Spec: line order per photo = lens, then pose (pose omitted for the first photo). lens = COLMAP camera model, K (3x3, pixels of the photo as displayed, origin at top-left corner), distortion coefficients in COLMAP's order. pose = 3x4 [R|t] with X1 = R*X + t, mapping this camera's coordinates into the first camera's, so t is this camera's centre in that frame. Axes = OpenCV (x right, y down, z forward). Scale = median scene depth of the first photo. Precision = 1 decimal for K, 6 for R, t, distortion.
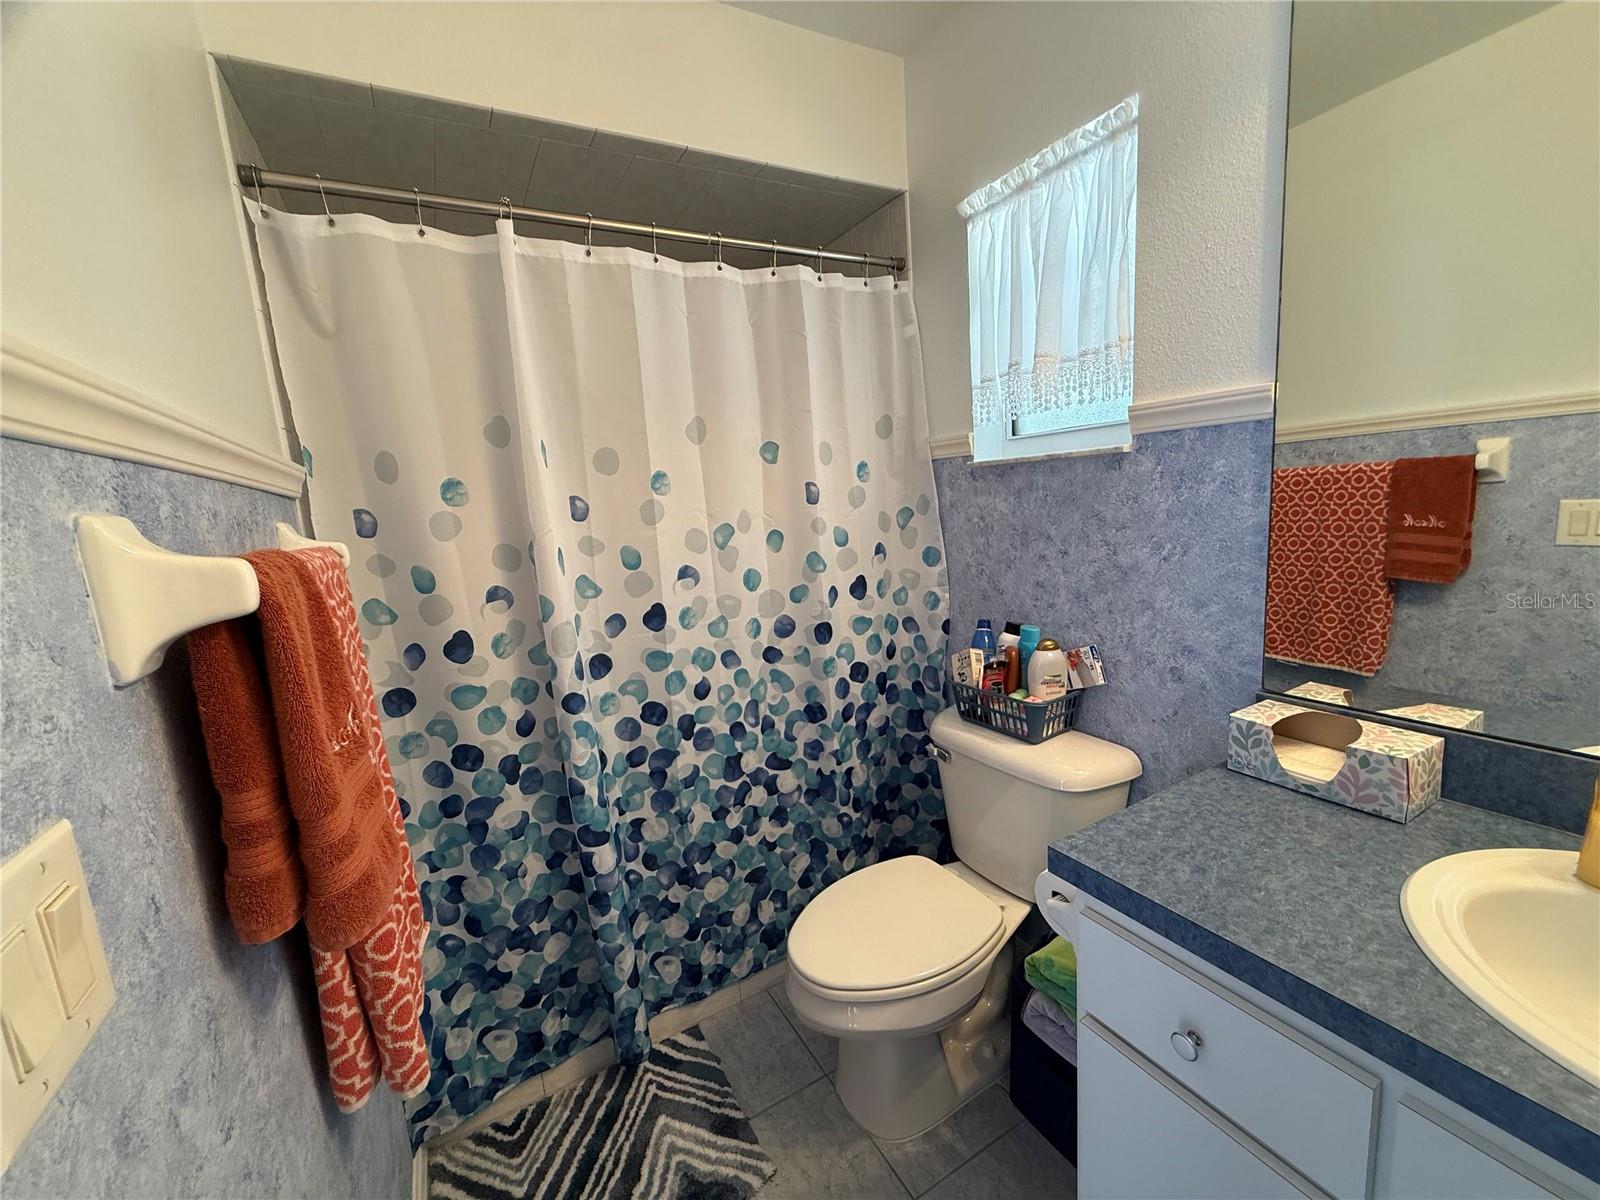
lens RADIAL K [[638.7, 0, 794.2], [0, 638.7, 600.0], [0, 0, 1]] dist [-0.000424, 0.000246]
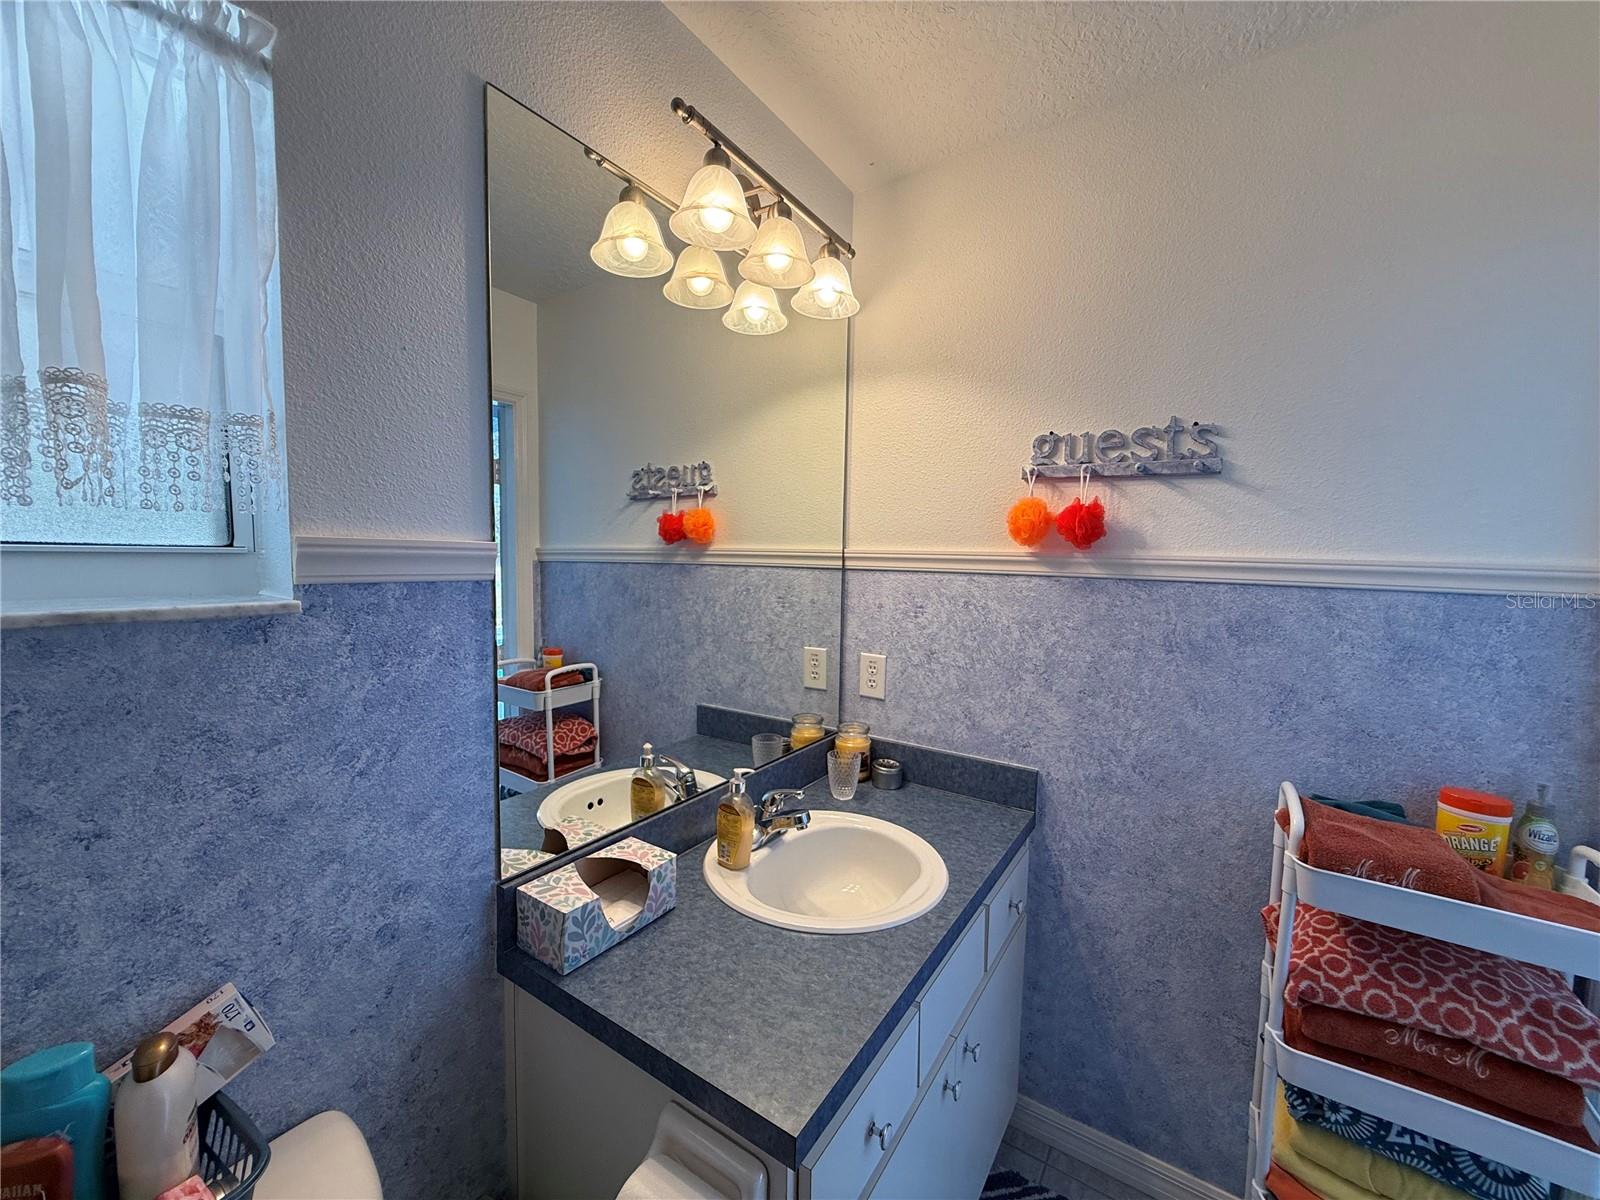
lens RADIAL K [[638.7, 0, 794.2], [0, 638.7, 600.0], [0, 0, 1]] dist [-0.000424, 0.000246]
pose [[-0.453148, -0.001688, 0.891434, -0.195587], [0.157337, 0.984148, 0.081843, -0.215796], [-0.877441, 0.177342, -0.445699, 0.844650]]
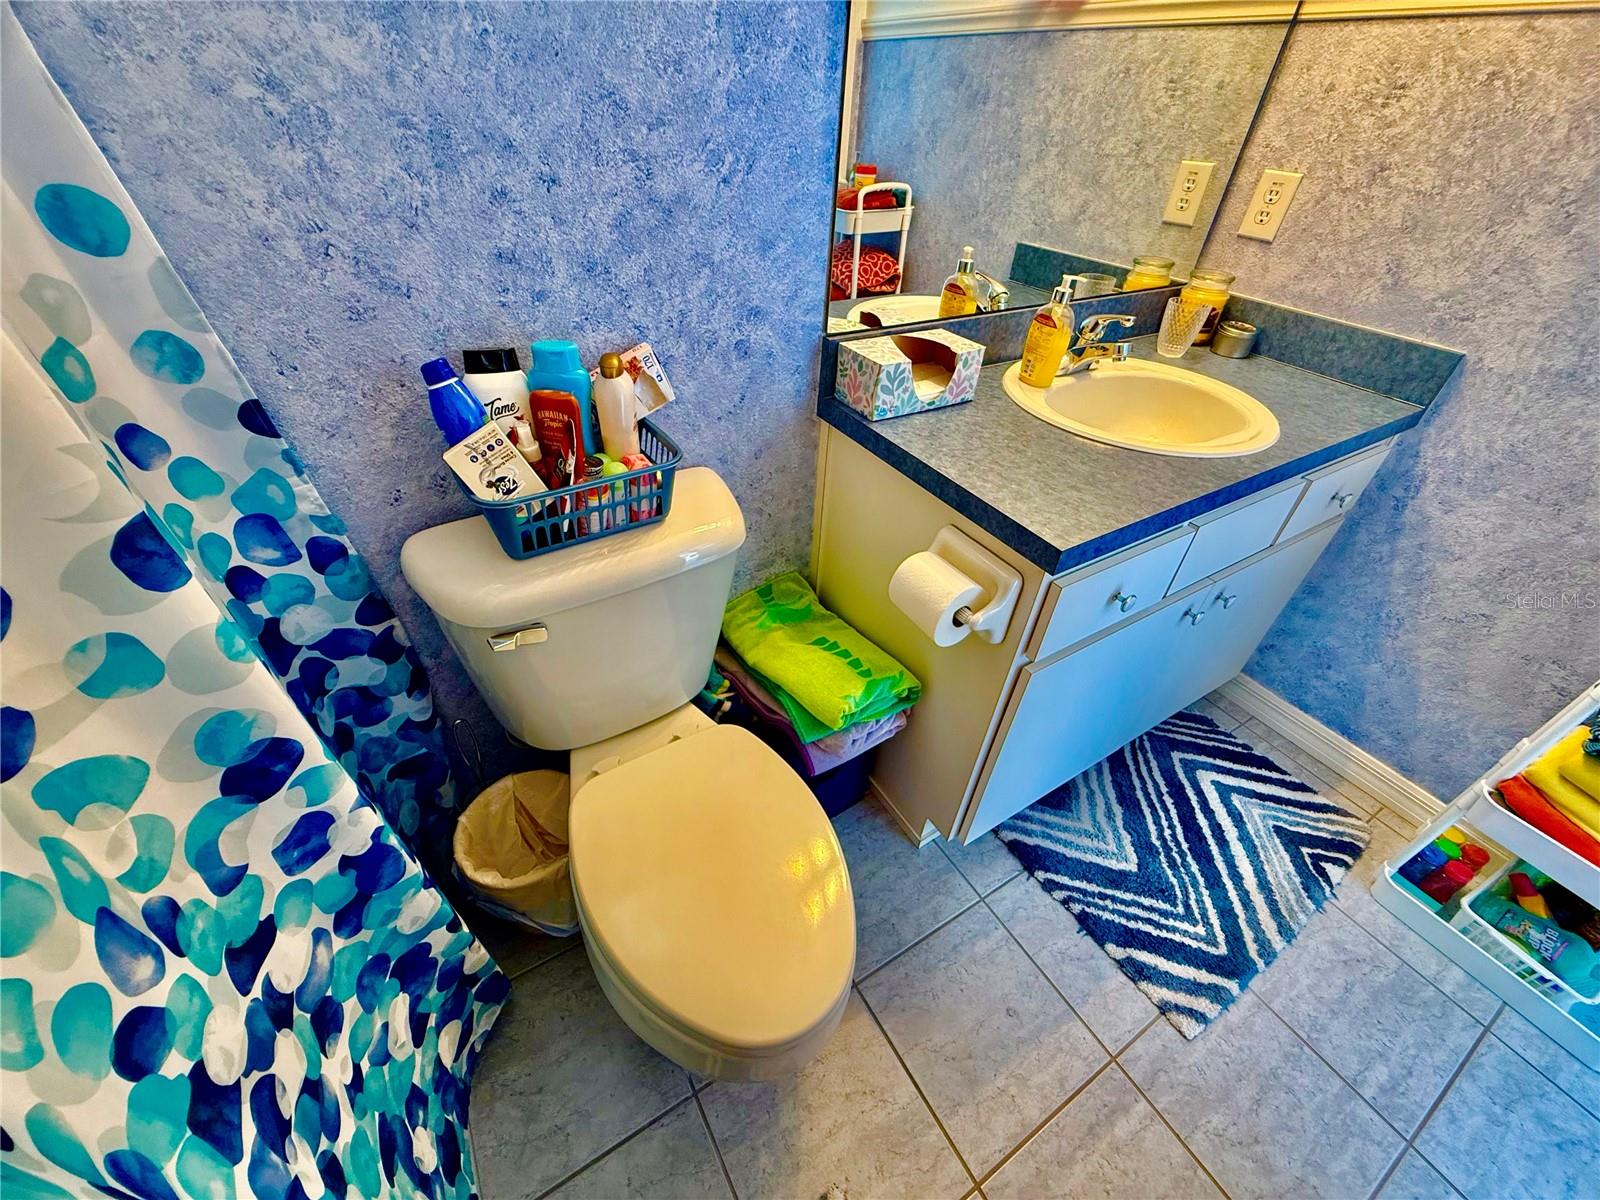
lens RADIAL K [[638.7, 0, 794.2], [0, 638.7, 600.0], [0, 0, 1]] dist [-0.000424, 0.000246]
pose [[-0.037459, -0.569372, 0.821226, -0.247663], [0.118669, 0.813453, 0.569396, -0.077202], [-0.992227, 0.118783, 0.037096, 0.924710]]
